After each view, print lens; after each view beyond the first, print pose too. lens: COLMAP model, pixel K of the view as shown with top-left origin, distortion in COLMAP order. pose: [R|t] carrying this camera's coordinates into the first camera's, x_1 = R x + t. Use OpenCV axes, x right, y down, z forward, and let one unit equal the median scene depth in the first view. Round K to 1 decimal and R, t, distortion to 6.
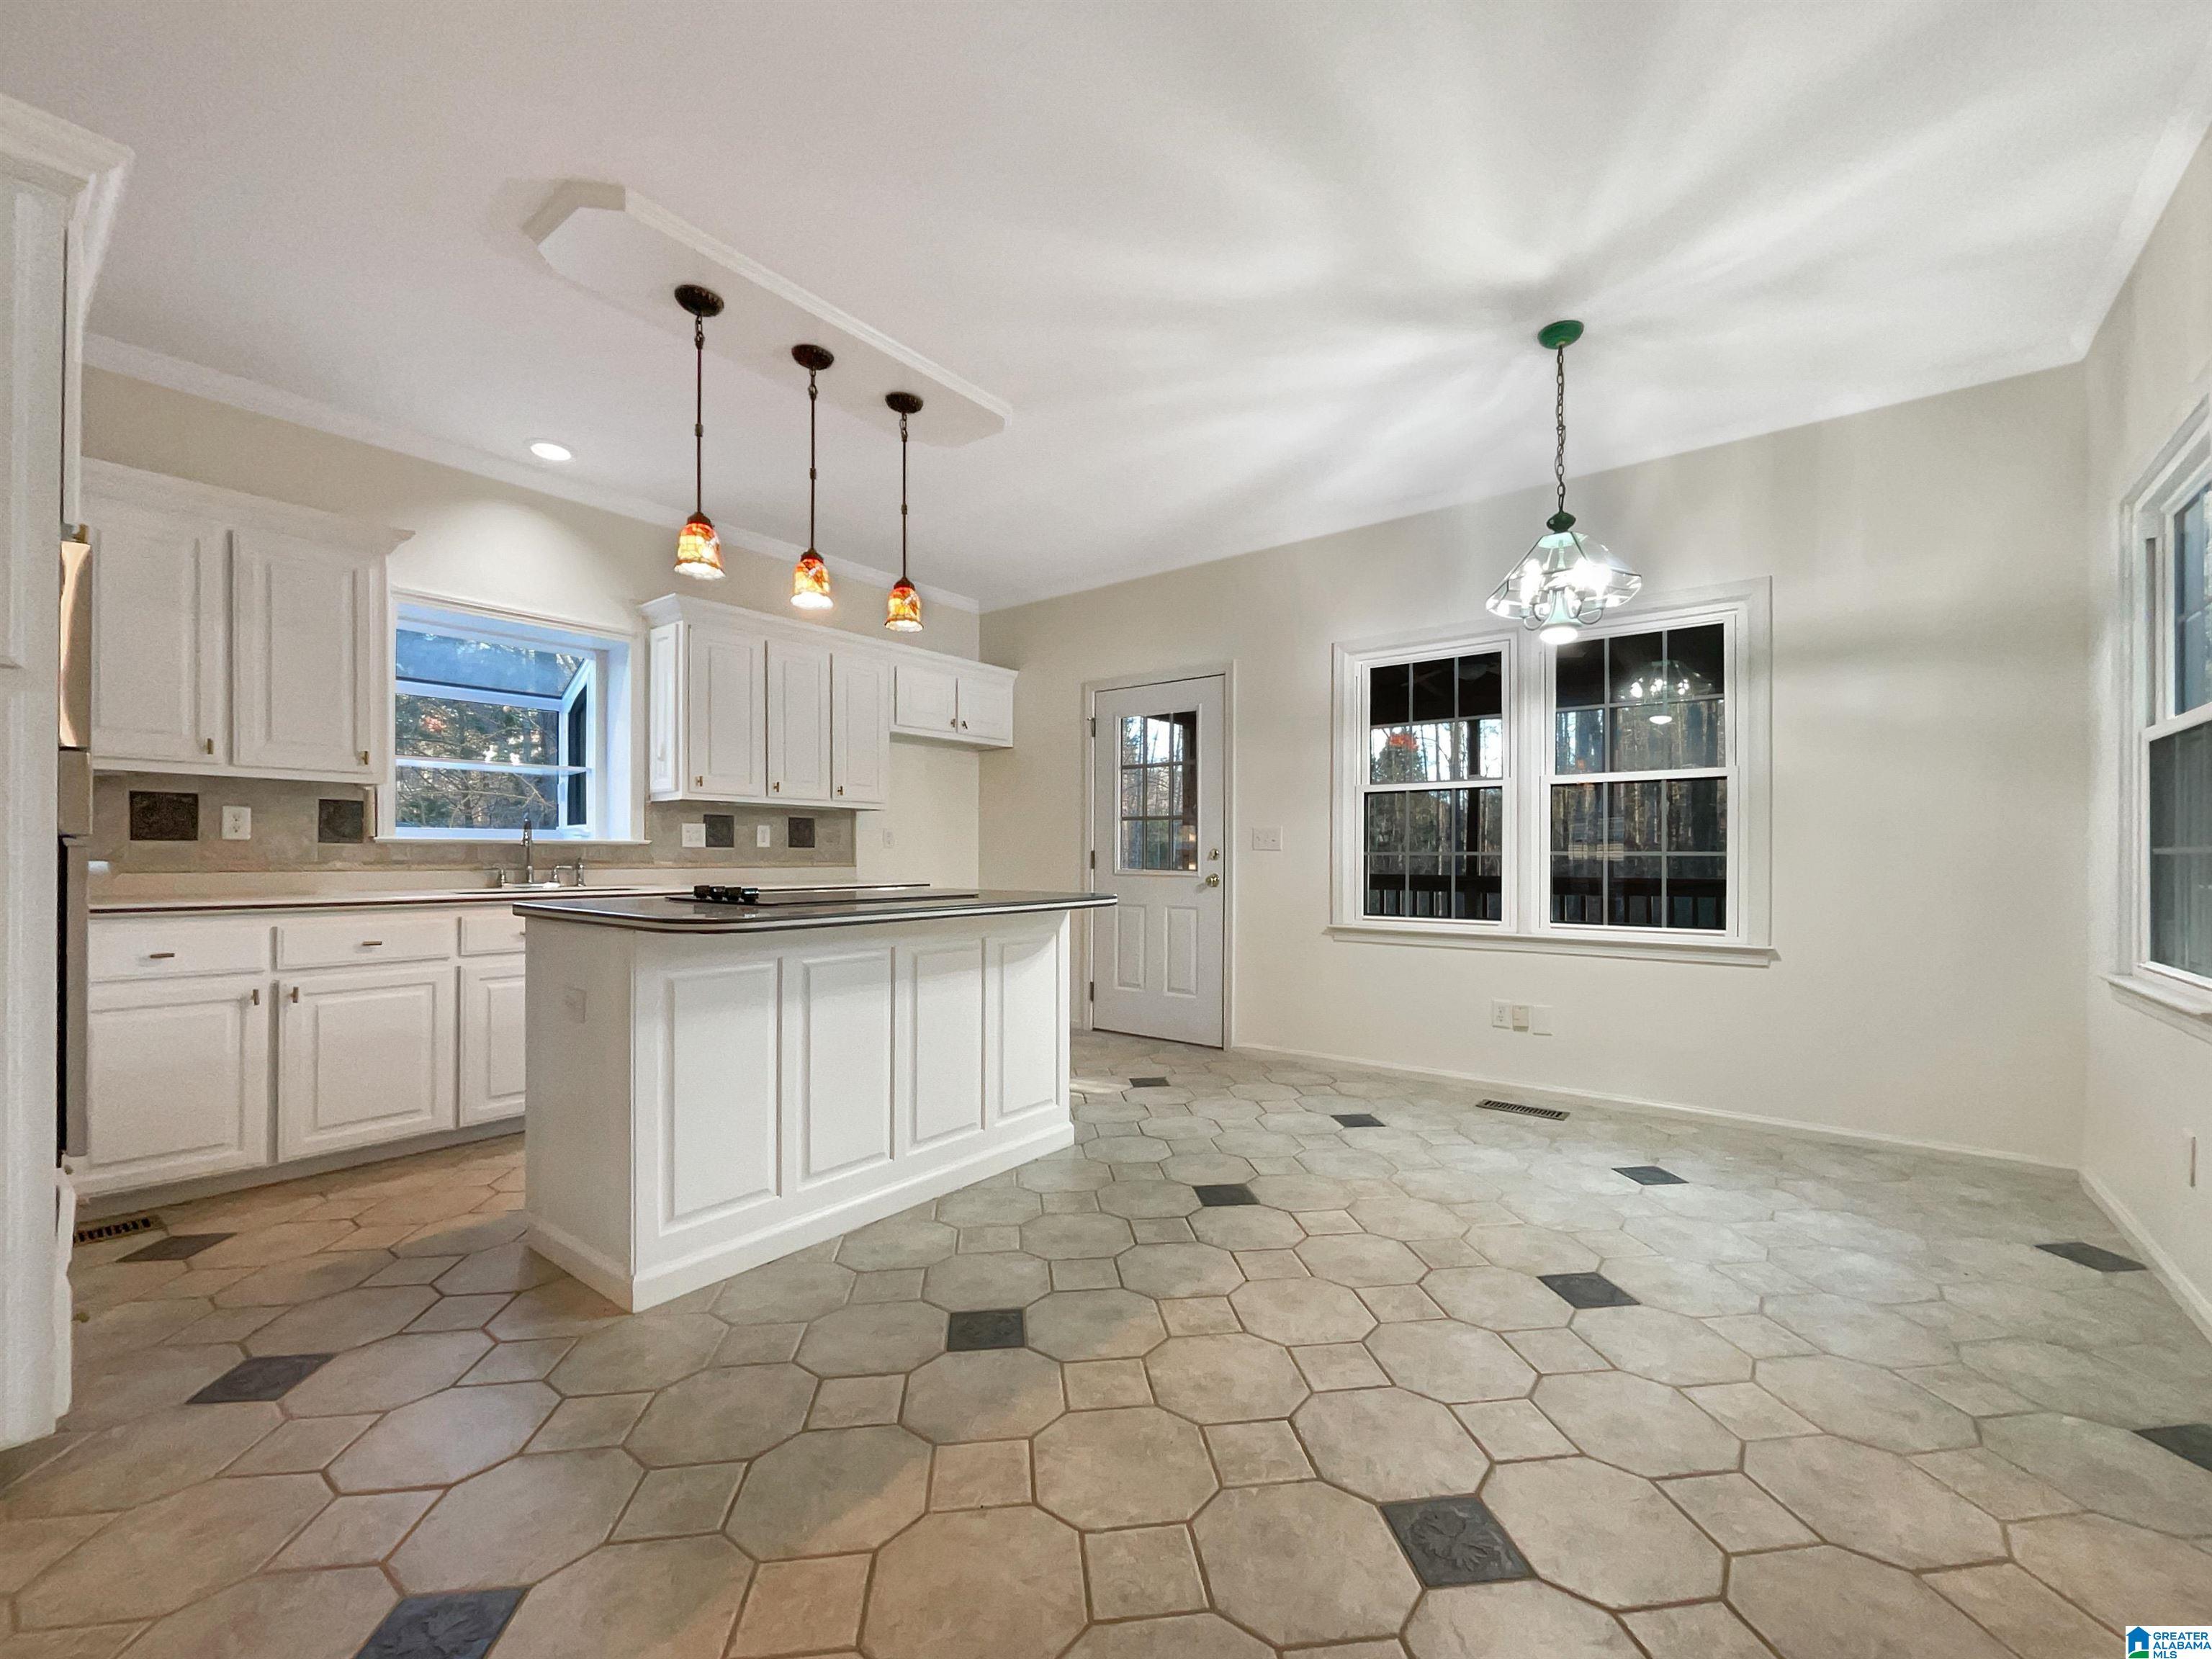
lens RADIAL K [[915.9, 0, 1112.0], [0, 915.9, 852.5], [0, 0, 1]] dist [-0.002593, -0.000380]
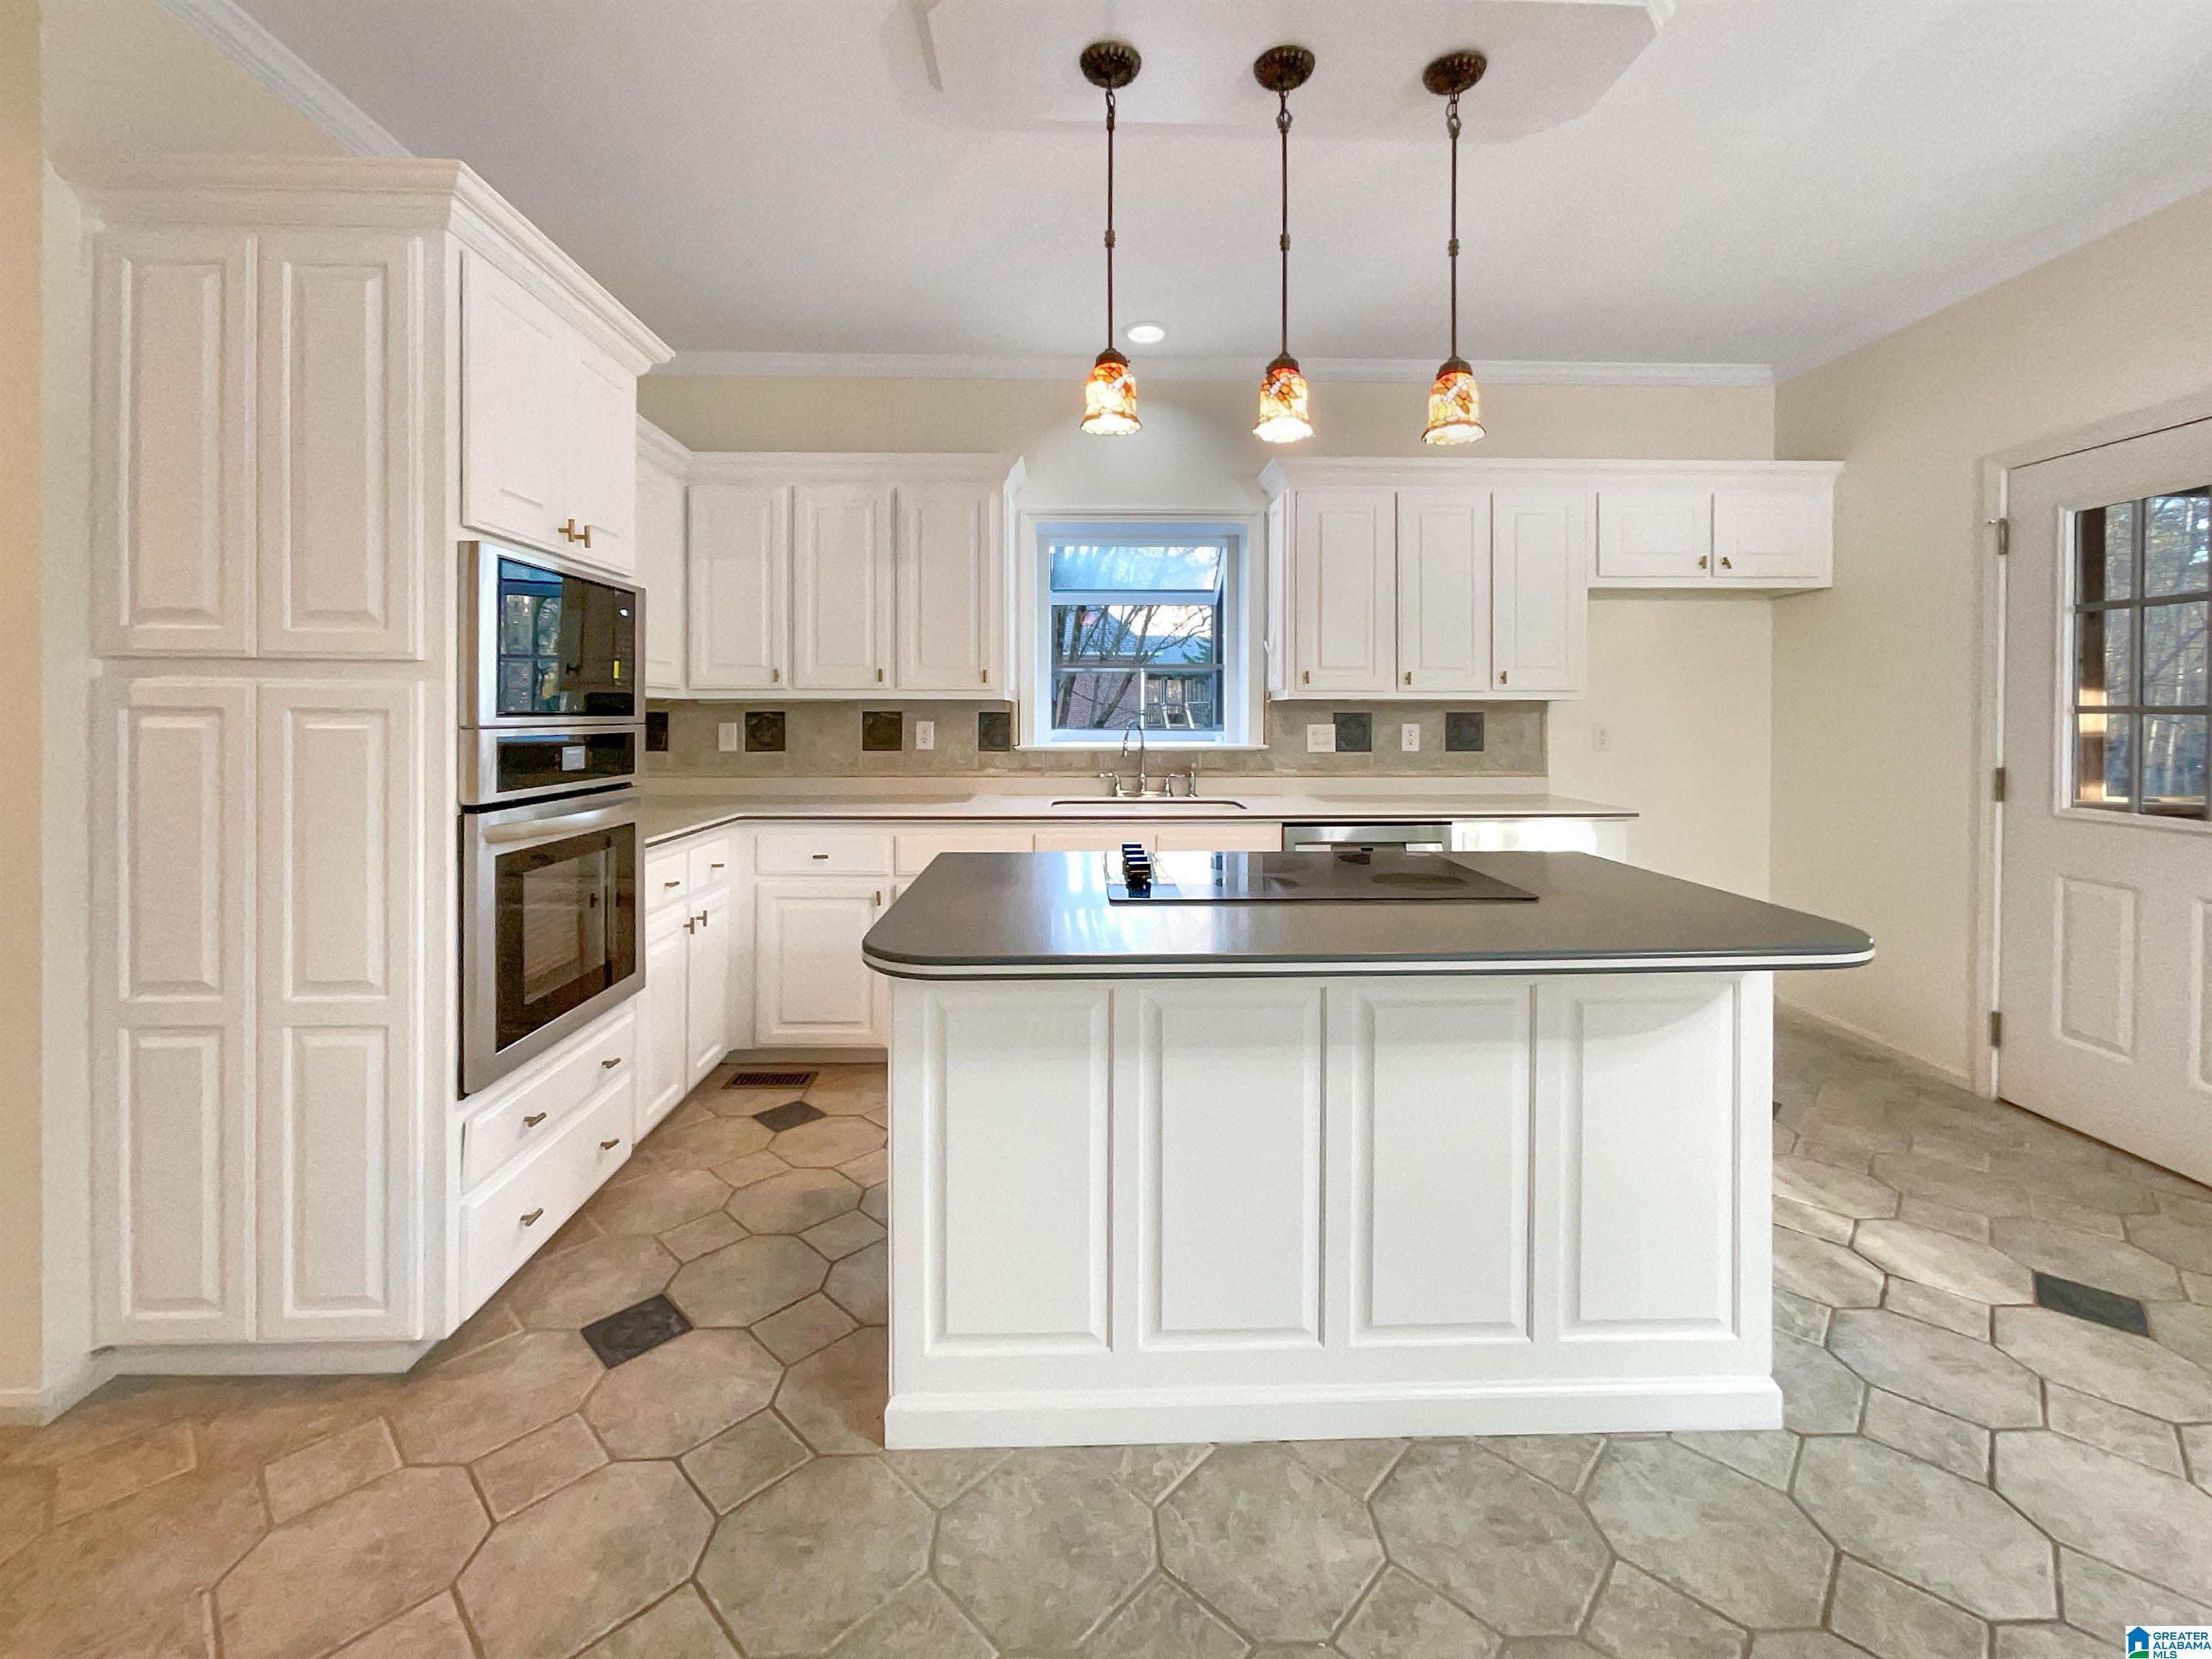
lens RADIAL K [[915.9, 0, 1102.5], [0, 915.9, 720.0], [0, 0, 1]] dist [-0.002593, -0.000380]
pose [[0.629589, 0.004520, -0.776915, 0.100233], [0.004143, 0.999949, 0.009175, -0.058514], [0.776917, -0.008996, 0.629538, 0.406345]]
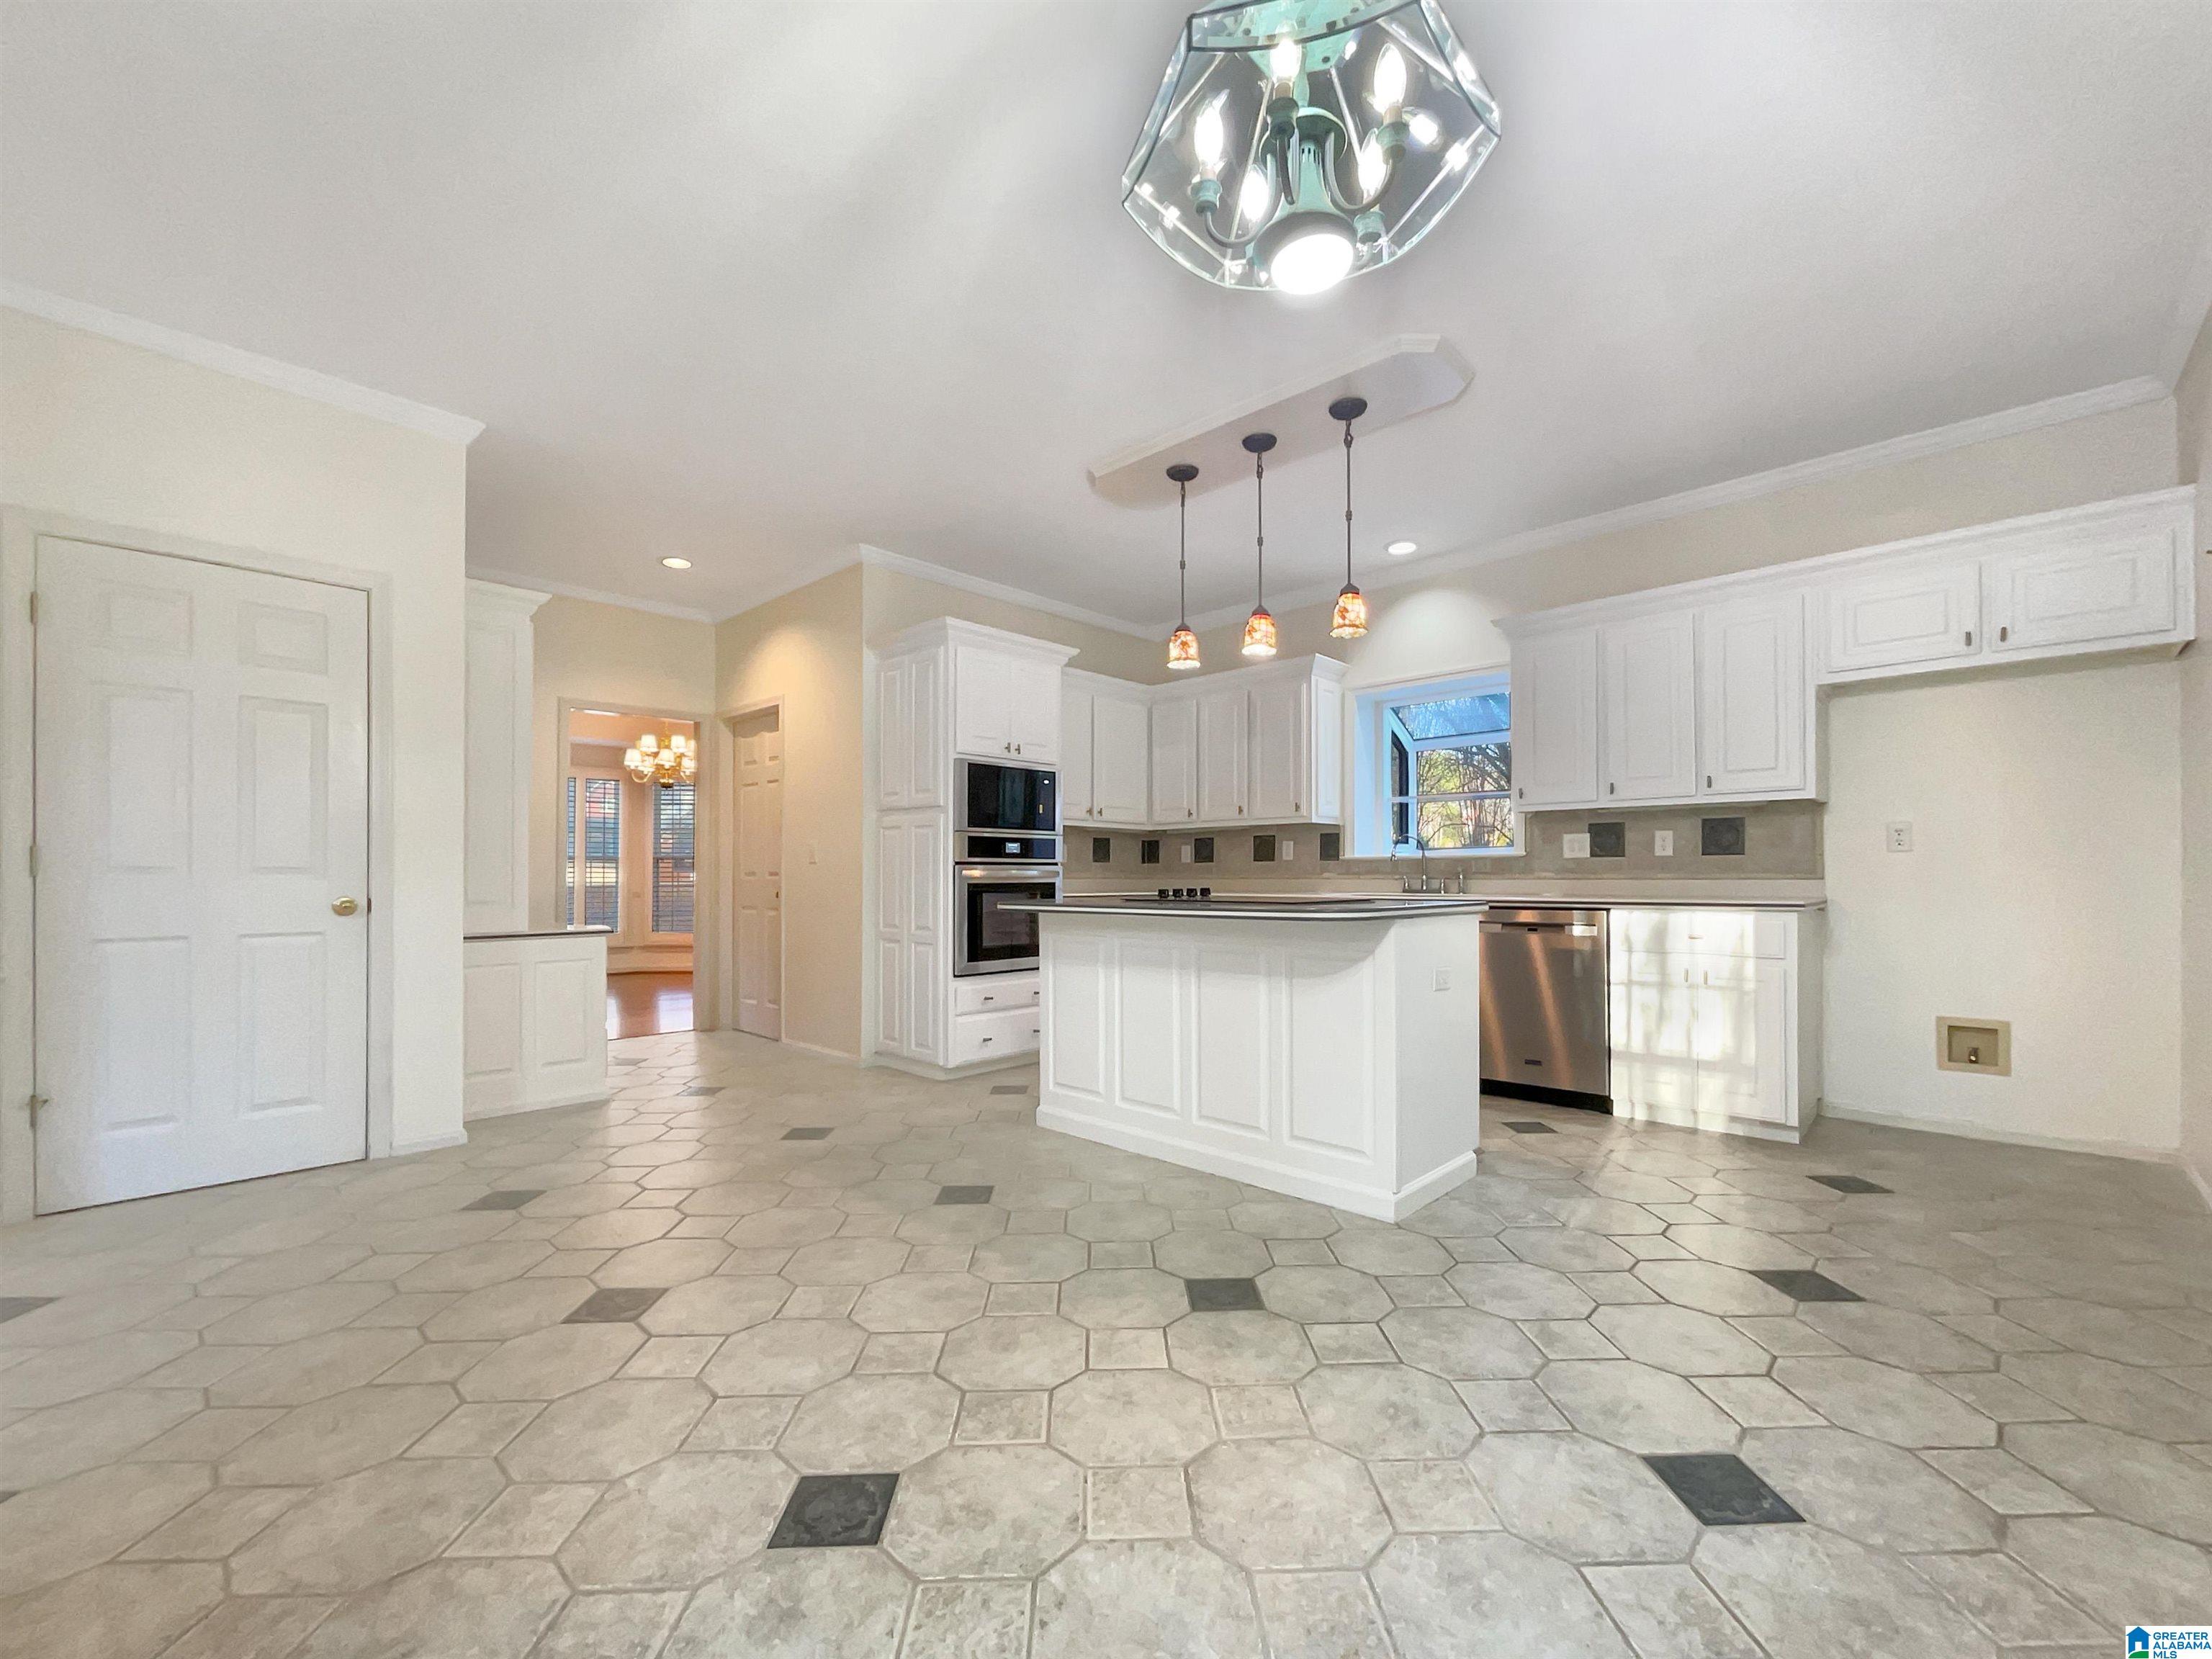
lens RADIAL K [[915.9, 0, 1139.0], [0, 915.9, 865.3], [0, 0, 1]] dist [-0.002593, -0.000380]
pose [[-0.085192, -0.011157, -0.996302, 0.743117], [0.007780, 0.999899, -0.011862, 0.013433], [0.996334, -0.008761, -0.085097, 0.813868]]
